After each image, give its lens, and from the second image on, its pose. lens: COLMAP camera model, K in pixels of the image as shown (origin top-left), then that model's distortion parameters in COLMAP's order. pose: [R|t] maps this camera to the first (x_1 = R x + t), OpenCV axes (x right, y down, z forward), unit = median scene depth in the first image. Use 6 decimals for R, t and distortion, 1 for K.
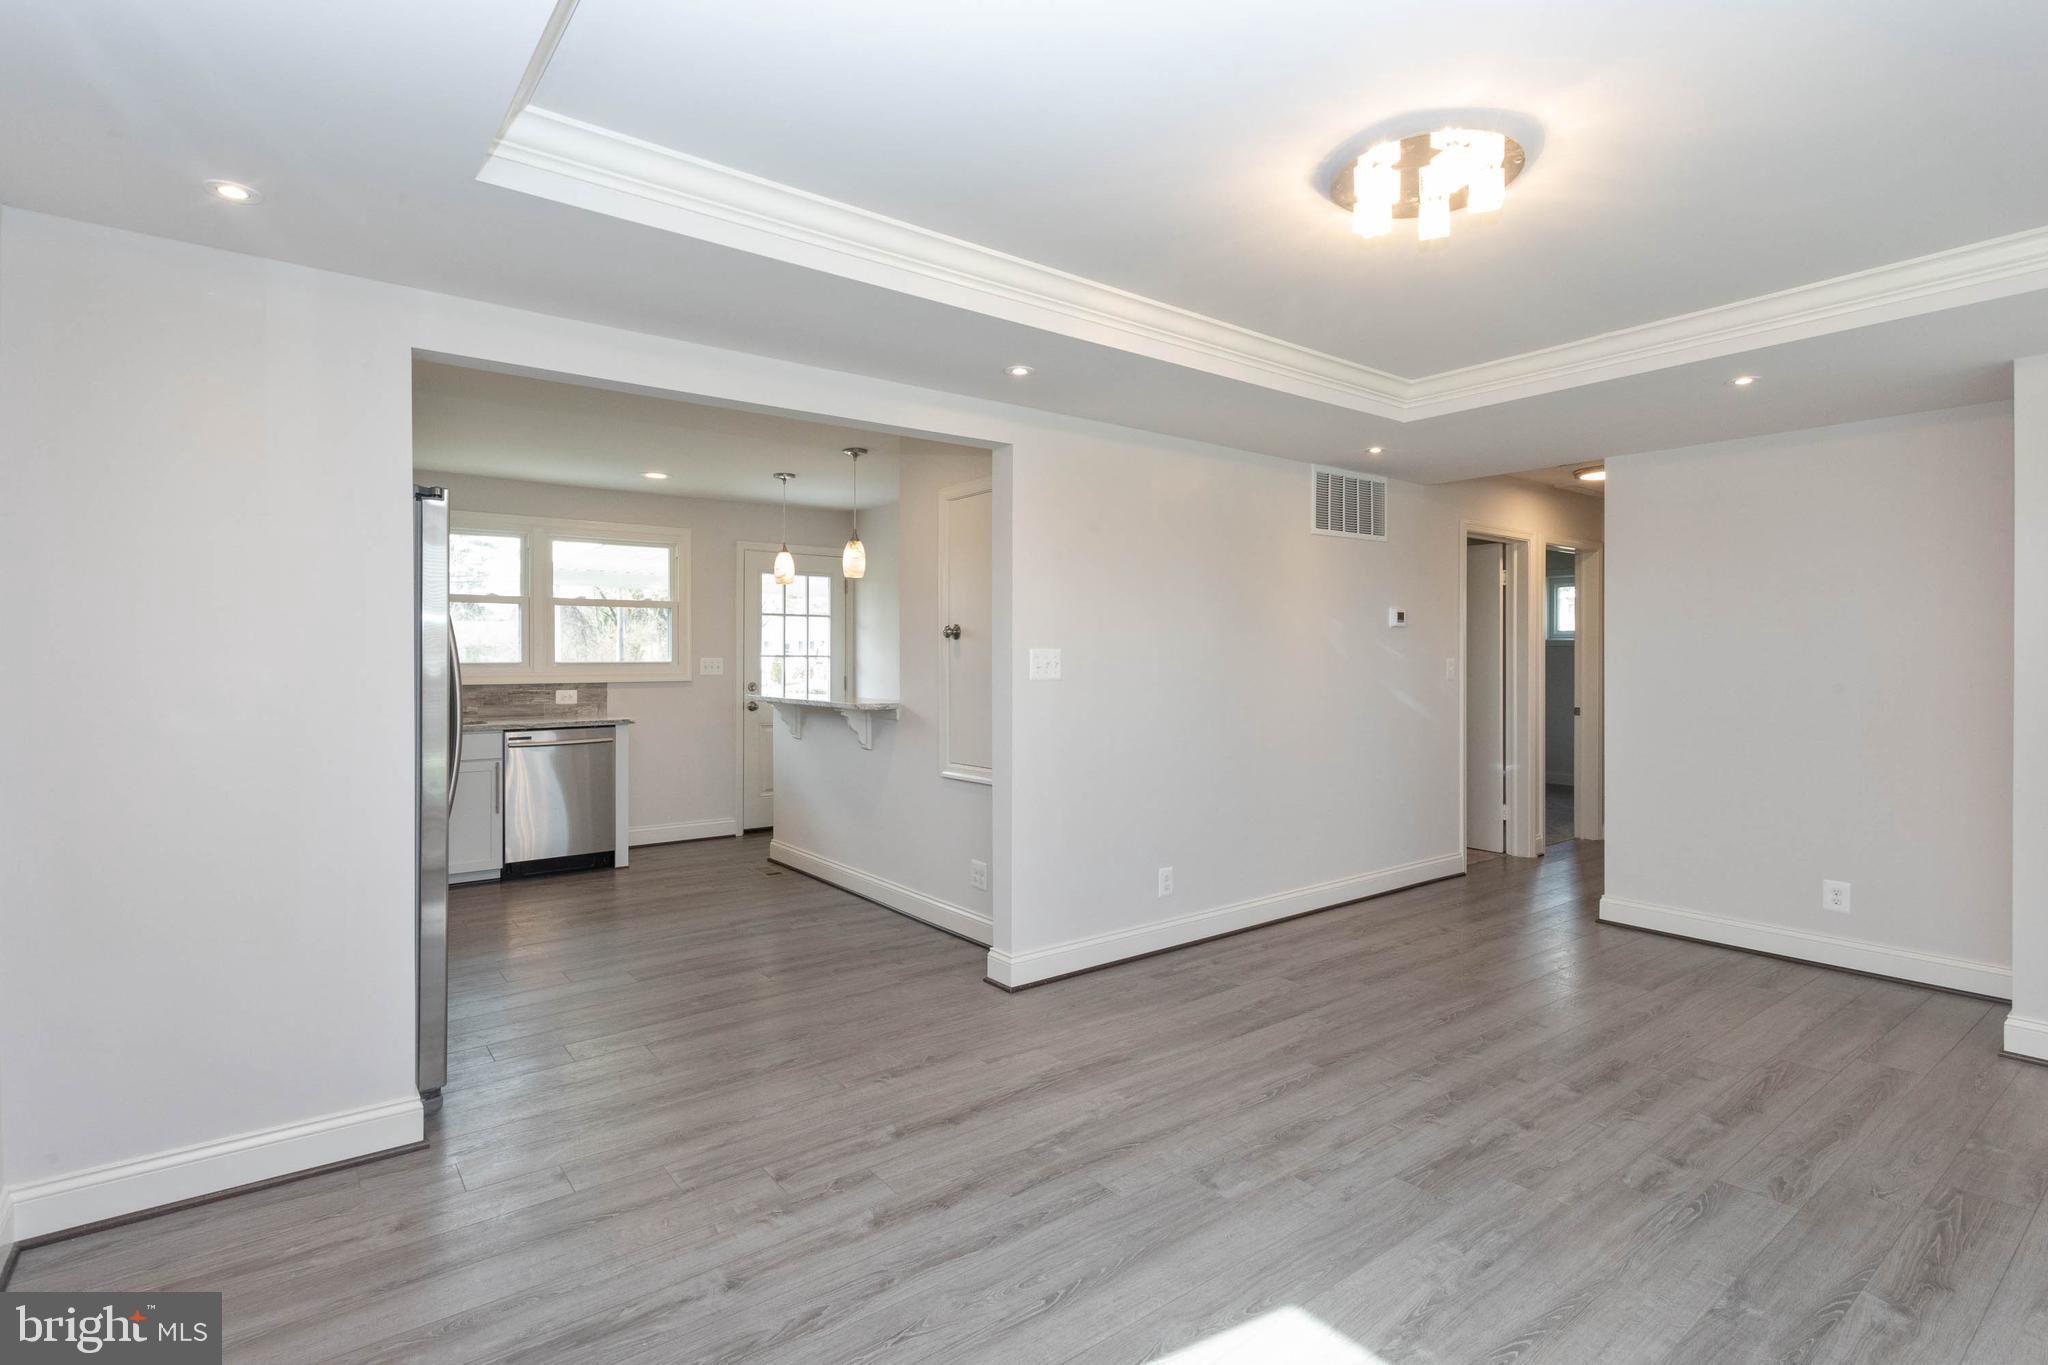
lens RADIAL K [[982.9, 0, 1023.5], [0, 982.9, 657.7], [0, 0, 1]] dist [0.003234, 0.001782]
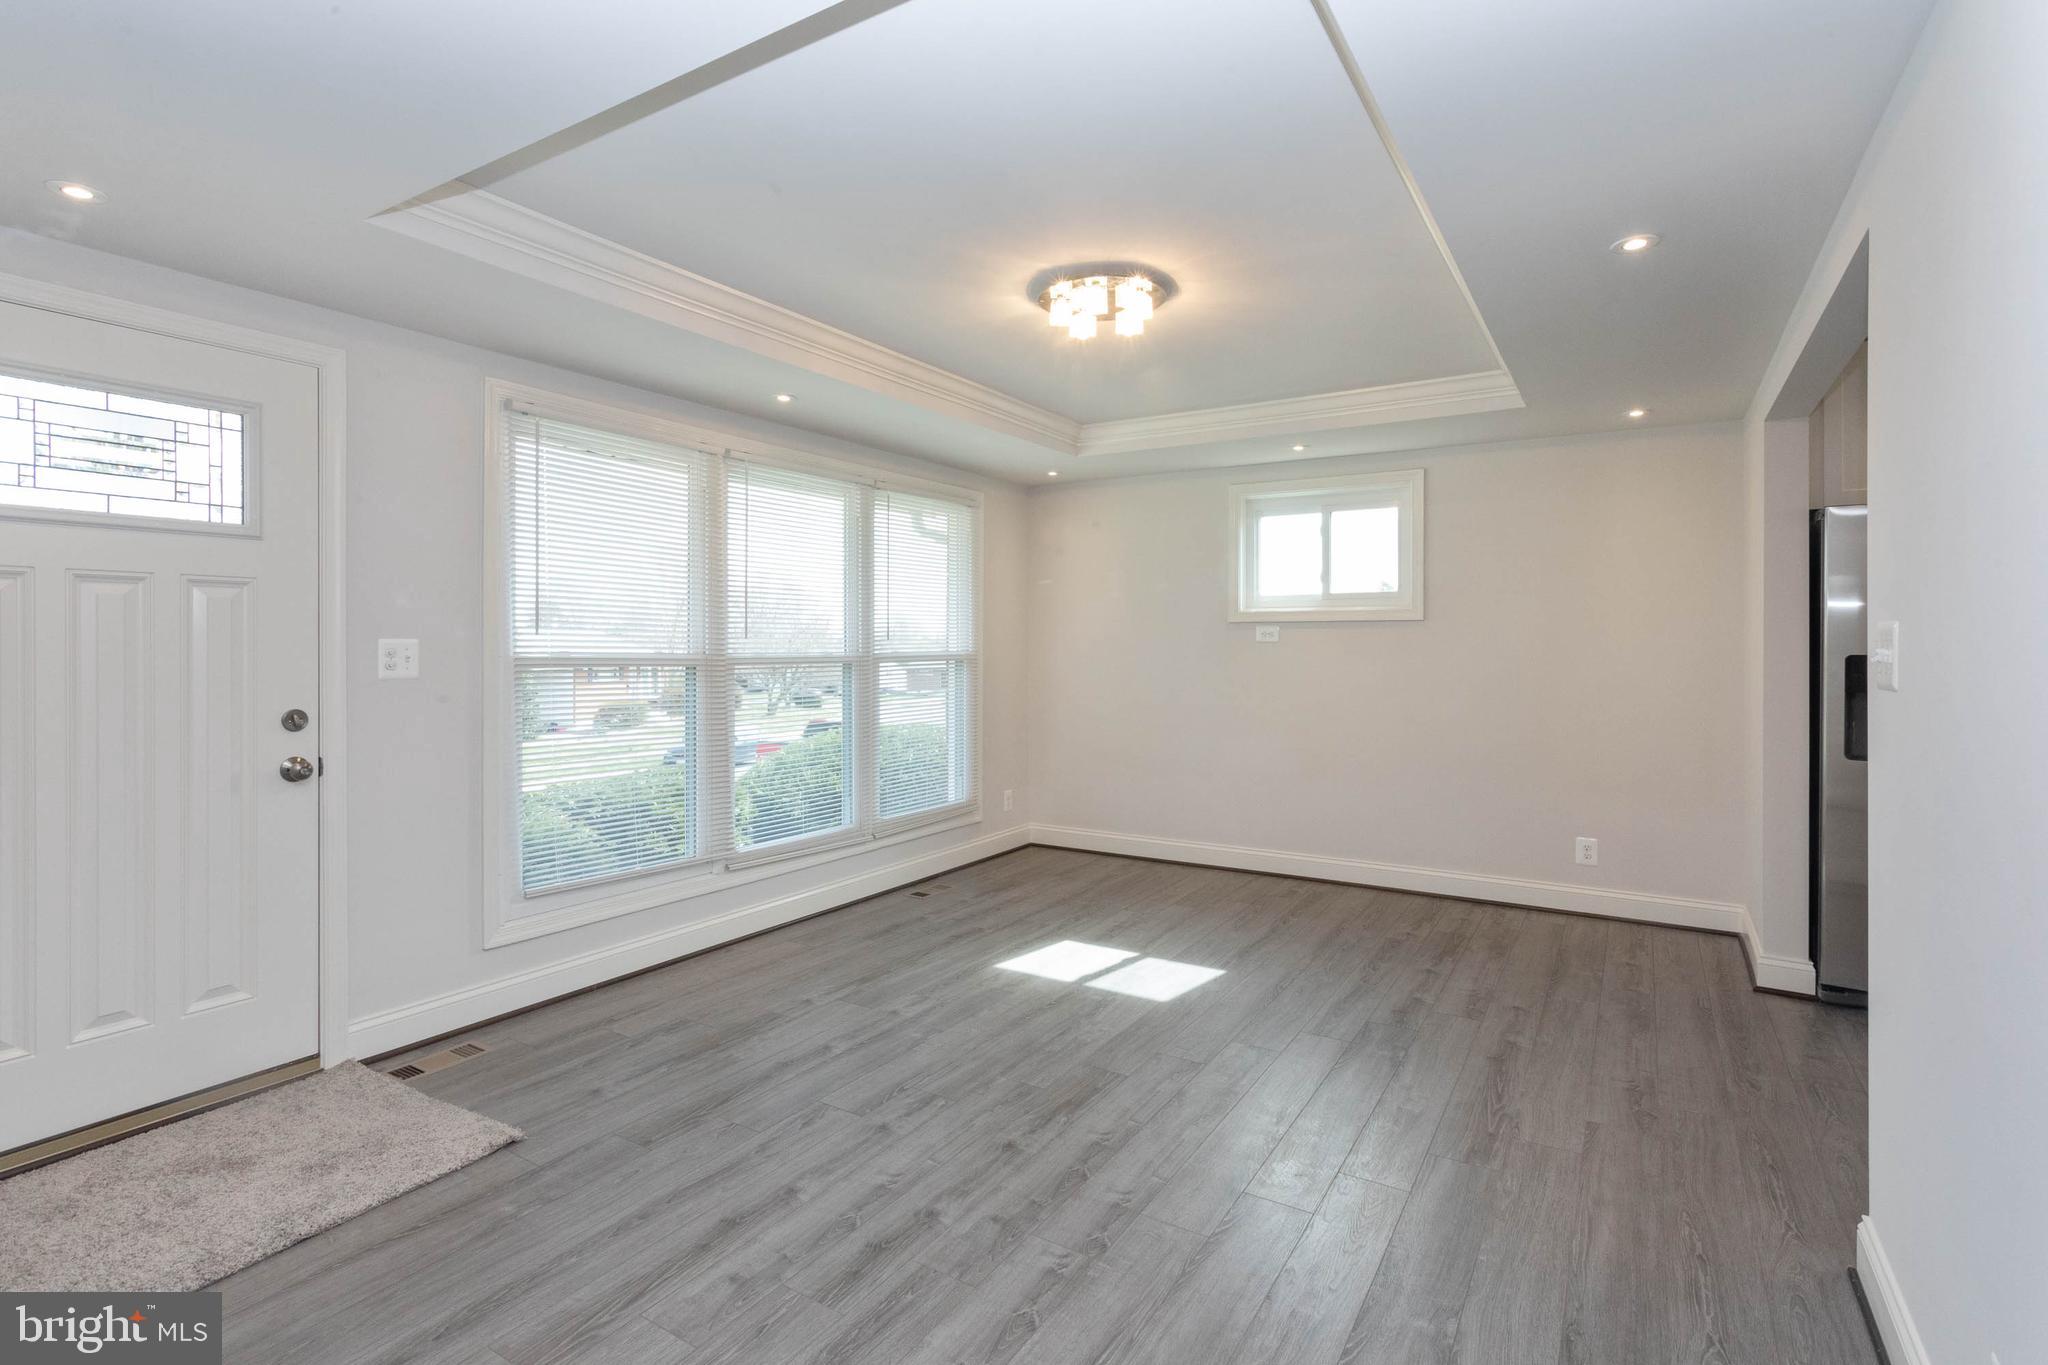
lens RADIAL K [[982.9, 0, 1023.5], [0, 982.9, 657.7], [0, 0, 1]] dist [0.003234, 0.001782]
pose [[-0.938896, 0.006201, -0.344144, 0.811314], [0.000842, 0.999876, 0.015719, 0.000718], [0.344199, 0.014469, -0.938785, 1.860429]]
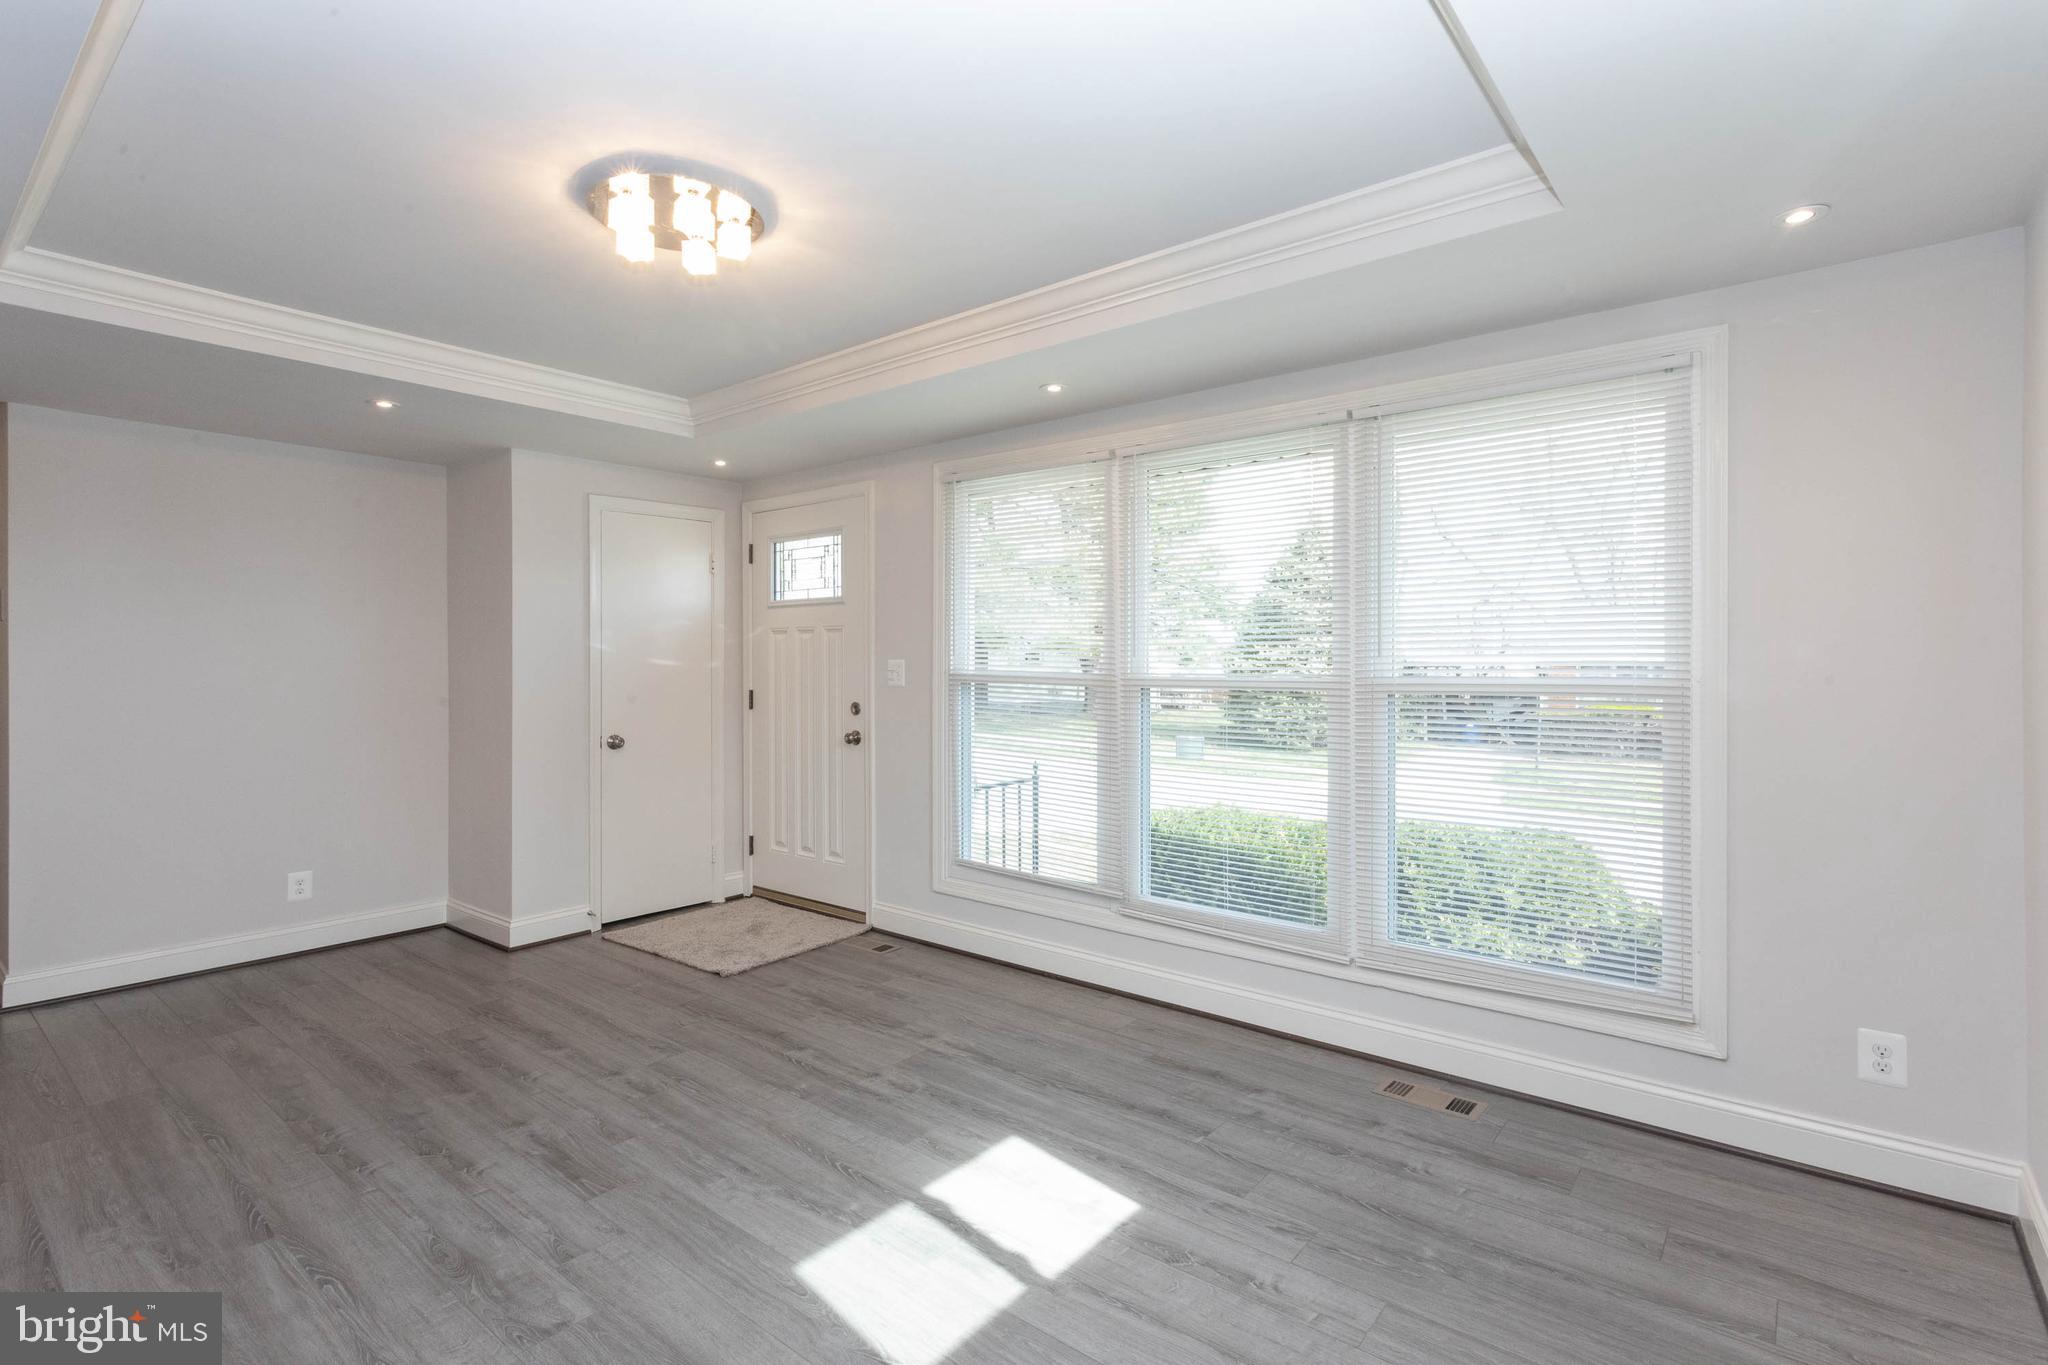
lens RADIAL K [[968.9, 0, 1026.7], [0, 968.9, 675.4], [0, 0, 1]] dist [0.003146, 0.000270]
pose [[-0.228734, -0.011744, 0.973418, -0.575543], [0.002574, 0.999916, 0.012669, 0.002066], [-0.973486, 0.005404, -0.228684, 0.714810]]
